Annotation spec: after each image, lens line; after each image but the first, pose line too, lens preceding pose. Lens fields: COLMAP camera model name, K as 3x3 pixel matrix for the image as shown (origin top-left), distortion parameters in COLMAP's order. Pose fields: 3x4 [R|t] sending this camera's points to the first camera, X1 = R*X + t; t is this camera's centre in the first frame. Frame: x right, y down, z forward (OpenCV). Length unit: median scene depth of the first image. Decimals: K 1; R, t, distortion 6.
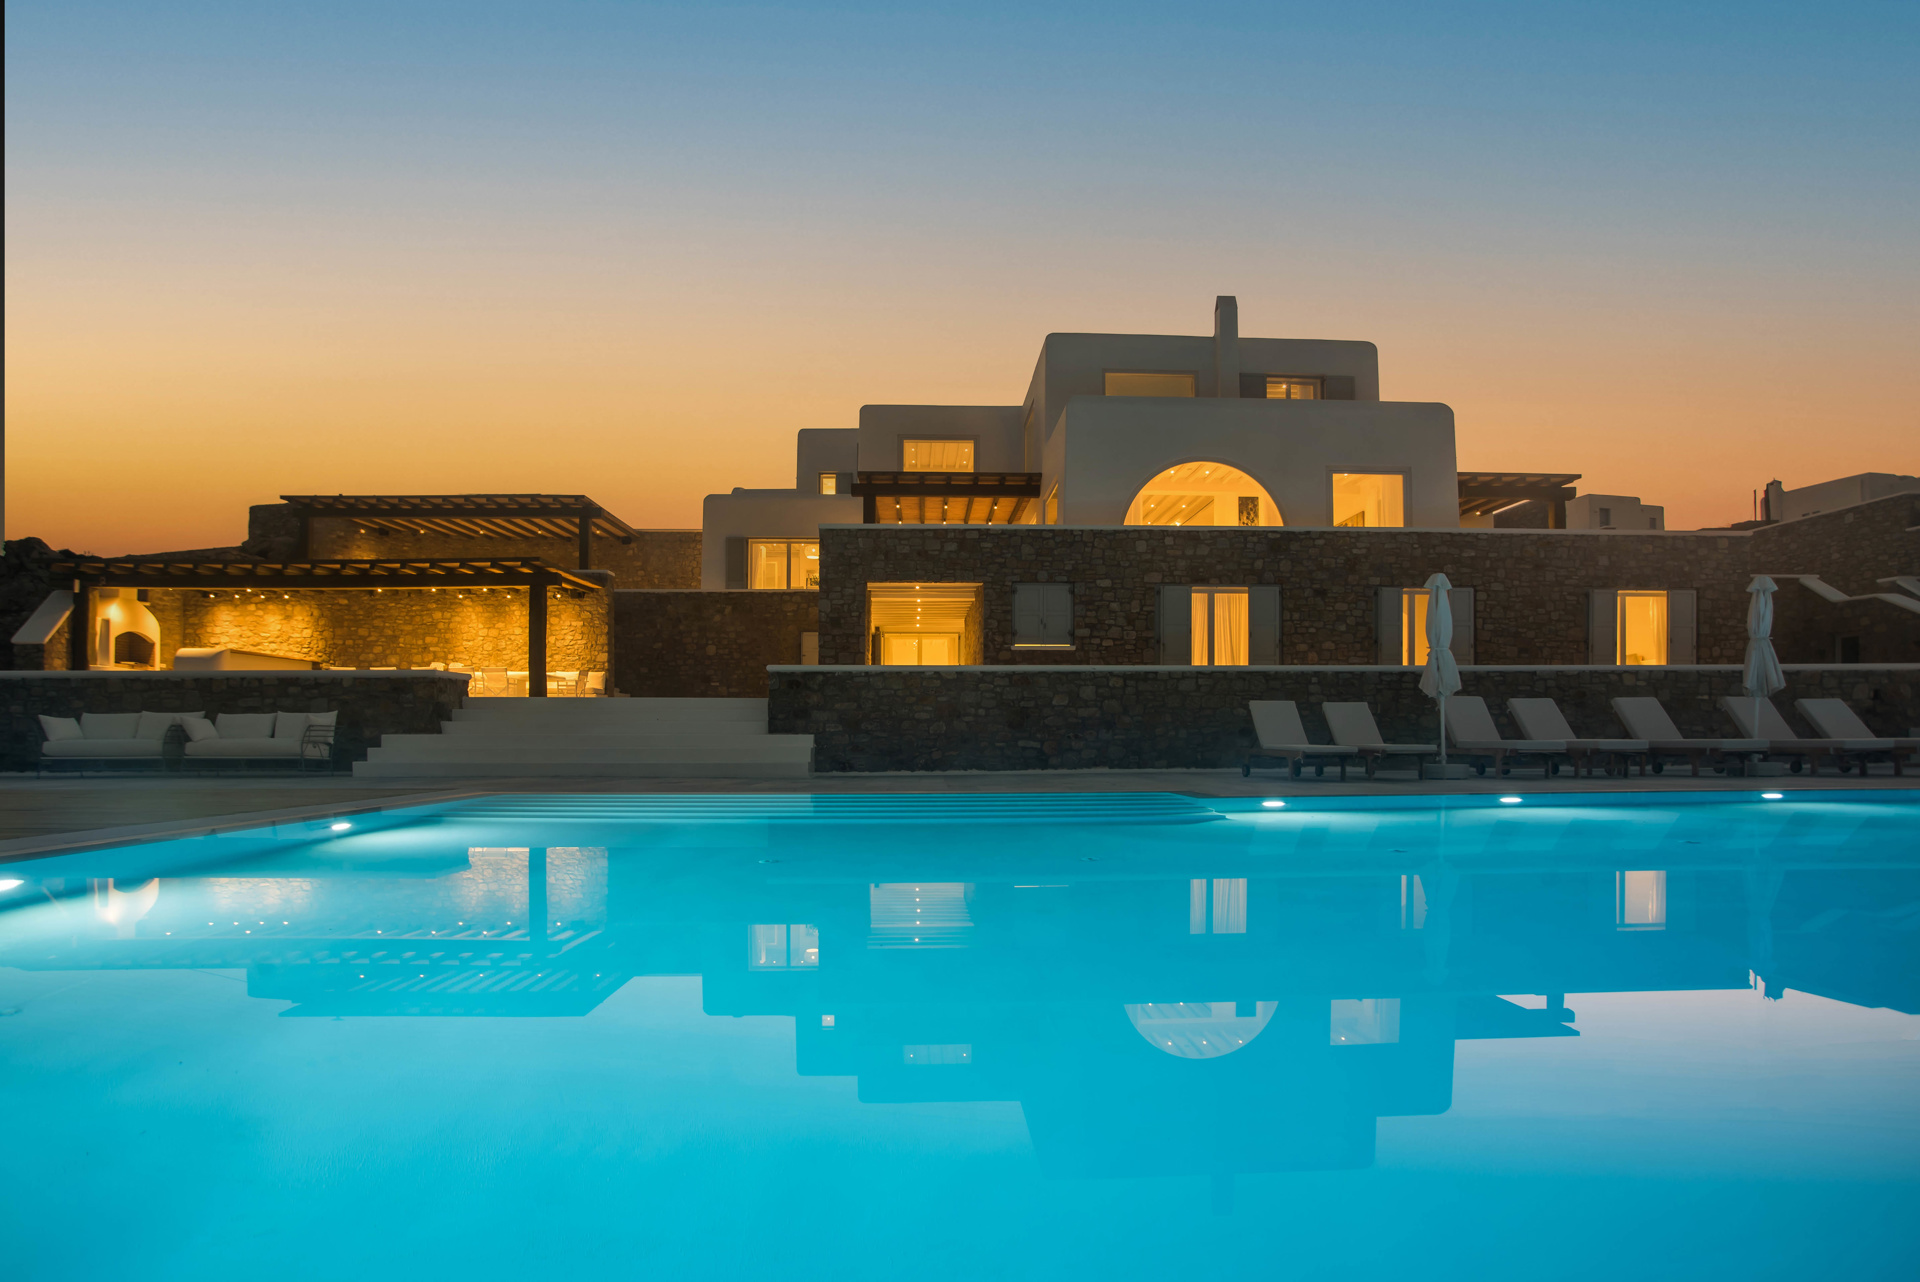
lens RADIAL K [[896.3, 0, 960.0], [0, 896.3, 641.0], [0, 0, 1]] dist [0.001265, 0.000172]
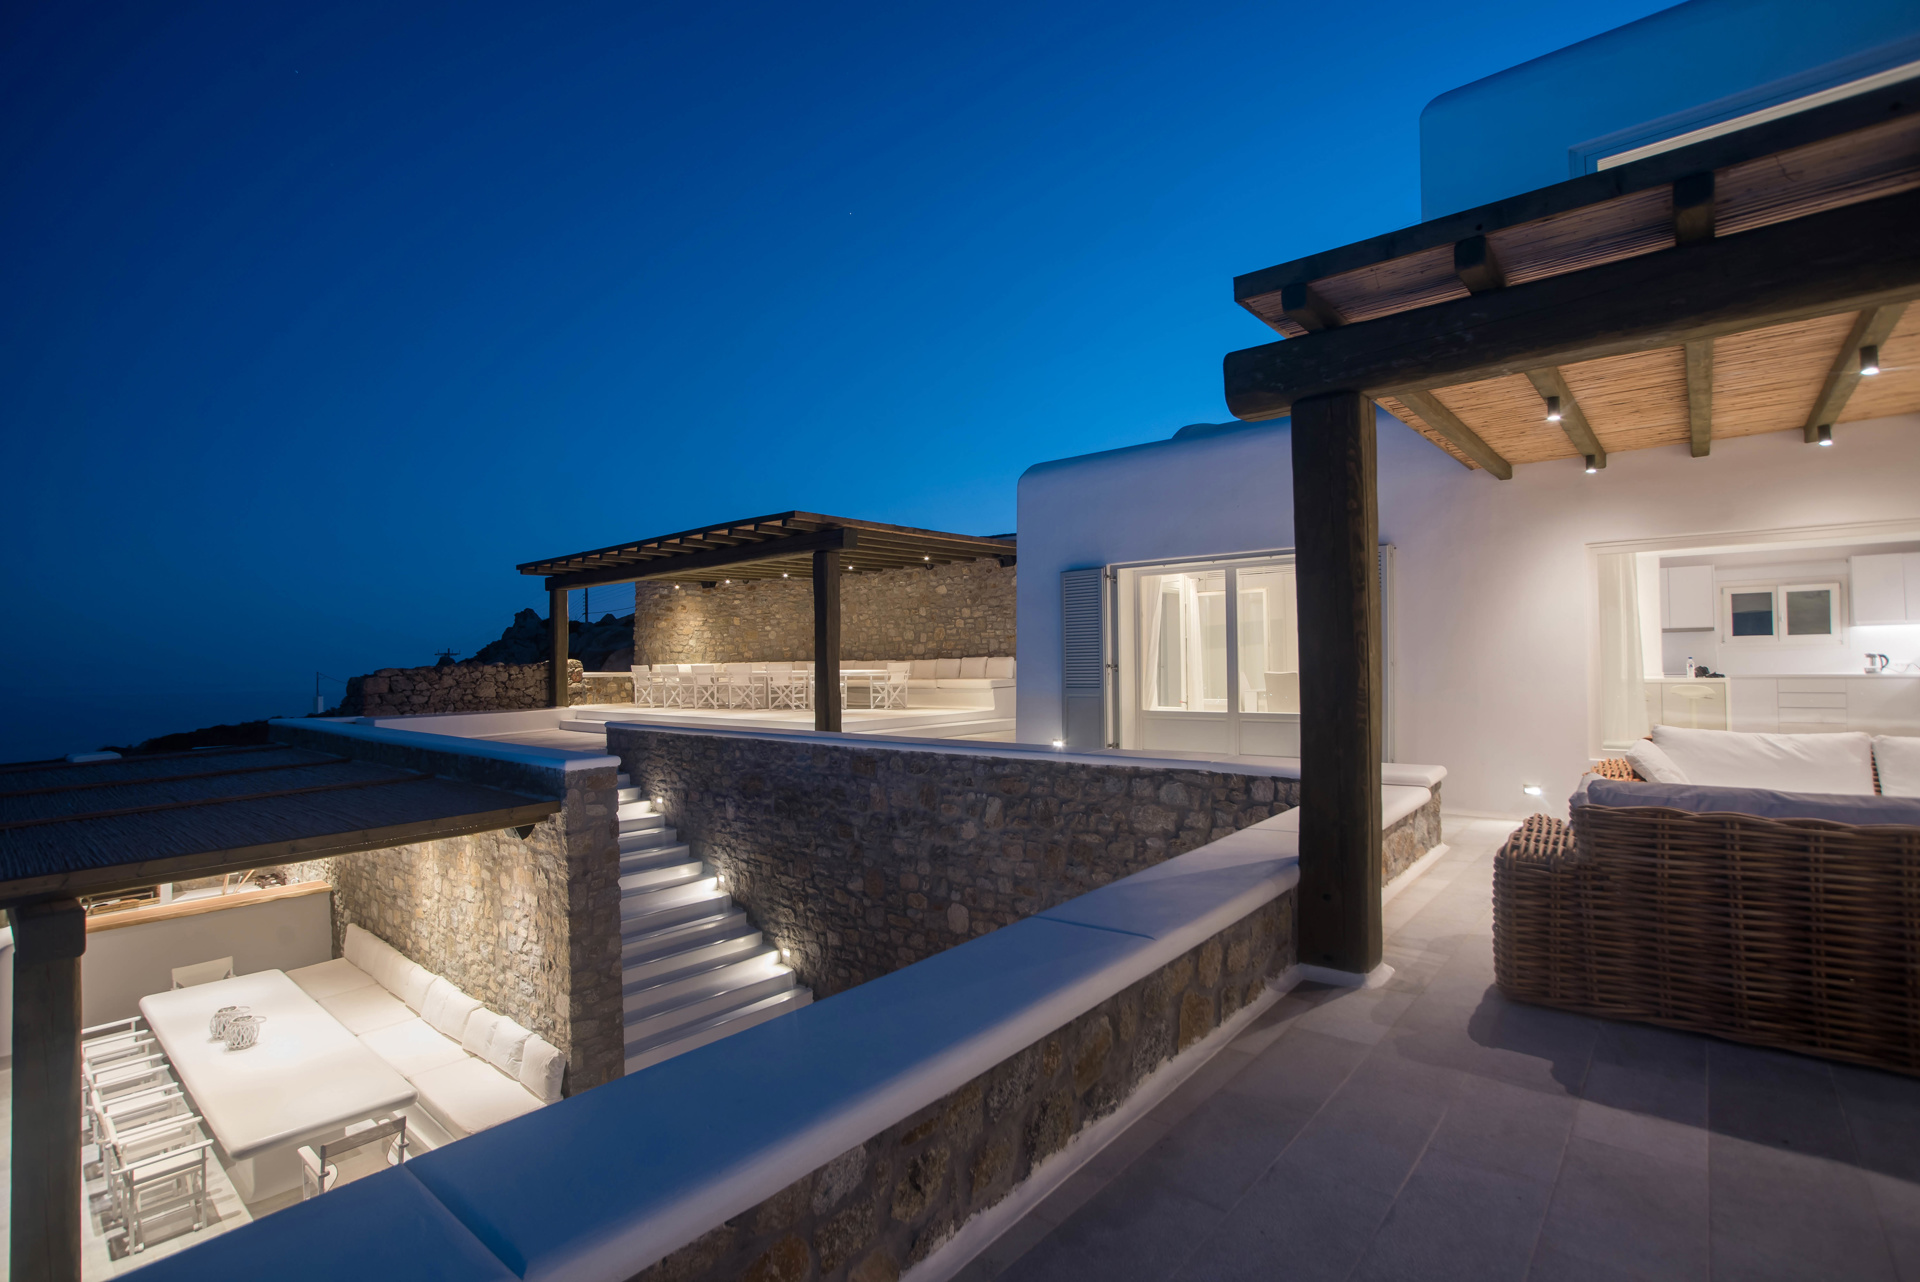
lens RADIAL K [[896.3, 0, 960.0], [0, 896.3, 641.0], [0, 0, 1]] dist [0.001265, 0.000172]
pose [[0.754202, -0.023857, -0.656209, -0.038055], [0.072906, 0.996203, 0.047576, -0.117629], [0.652583, -0.083724, 0.753078, 0.734988]]
